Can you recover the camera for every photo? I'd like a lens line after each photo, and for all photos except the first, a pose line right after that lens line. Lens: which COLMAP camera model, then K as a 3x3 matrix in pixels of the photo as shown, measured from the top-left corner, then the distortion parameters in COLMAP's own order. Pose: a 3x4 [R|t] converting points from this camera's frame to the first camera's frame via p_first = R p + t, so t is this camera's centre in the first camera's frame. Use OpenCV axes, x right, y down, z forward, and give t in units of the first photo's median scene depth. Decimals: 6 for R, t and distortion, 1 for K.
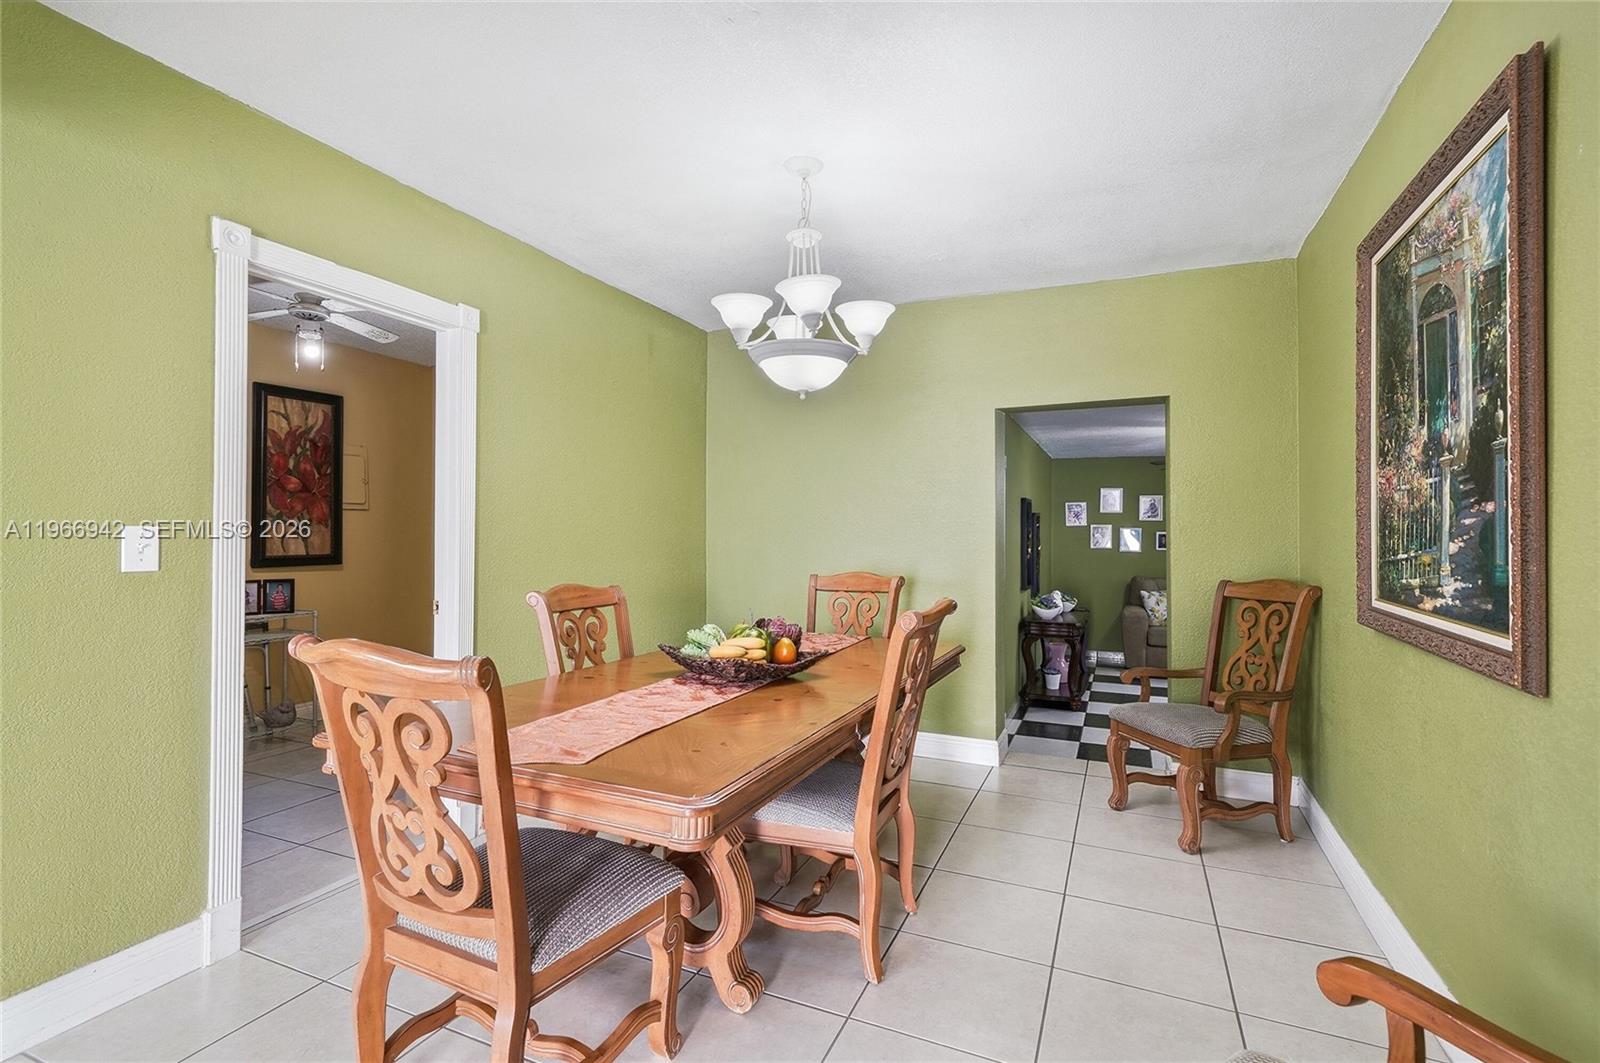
lens RADIAL K [[733.5, 0, 803.3], [0, 733.5, 528.0], [0, 0, 1]] dist [0.018249, -0.000997]
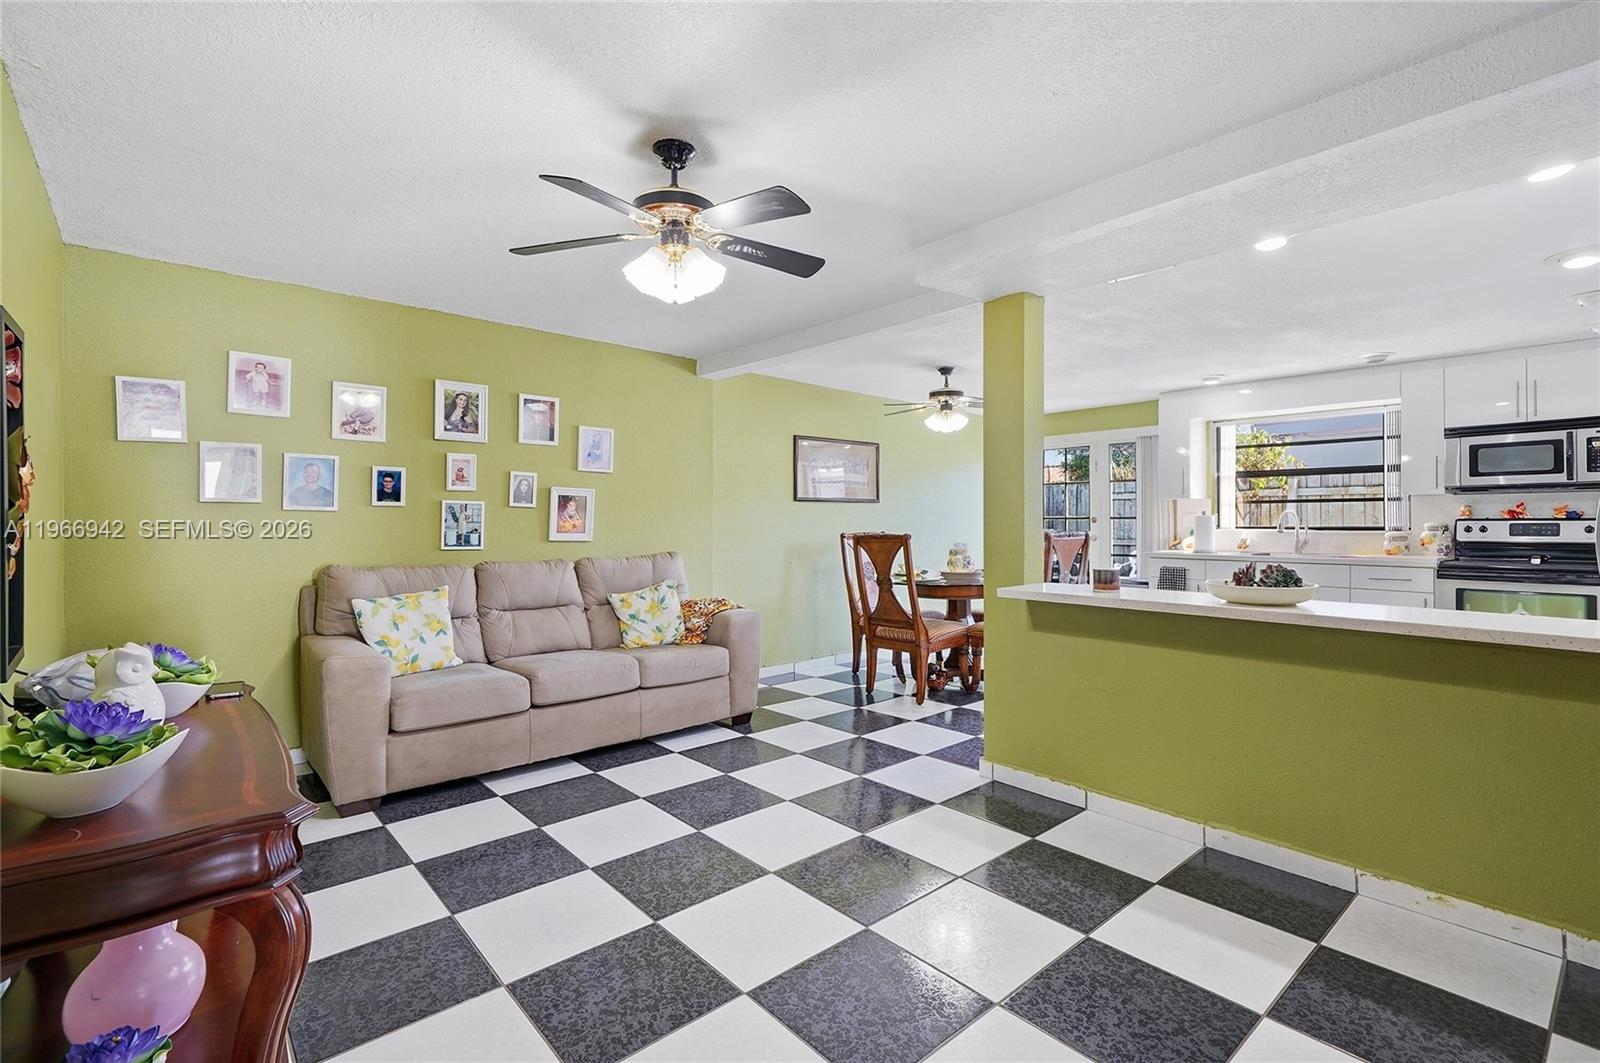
lens RADIAL K [[733.5, 0, 800.5], [0, 733.5, 512.6], [0, 0, 1]] dist [0.018249, -0.000997]
pose [[0.428194, 0.002550, 0.903683, 1.258336], [-0.000612, 0.999997, -0.002532, 0.246275], [-0.903686, 0.000531, 0.428195, 3.945967]]
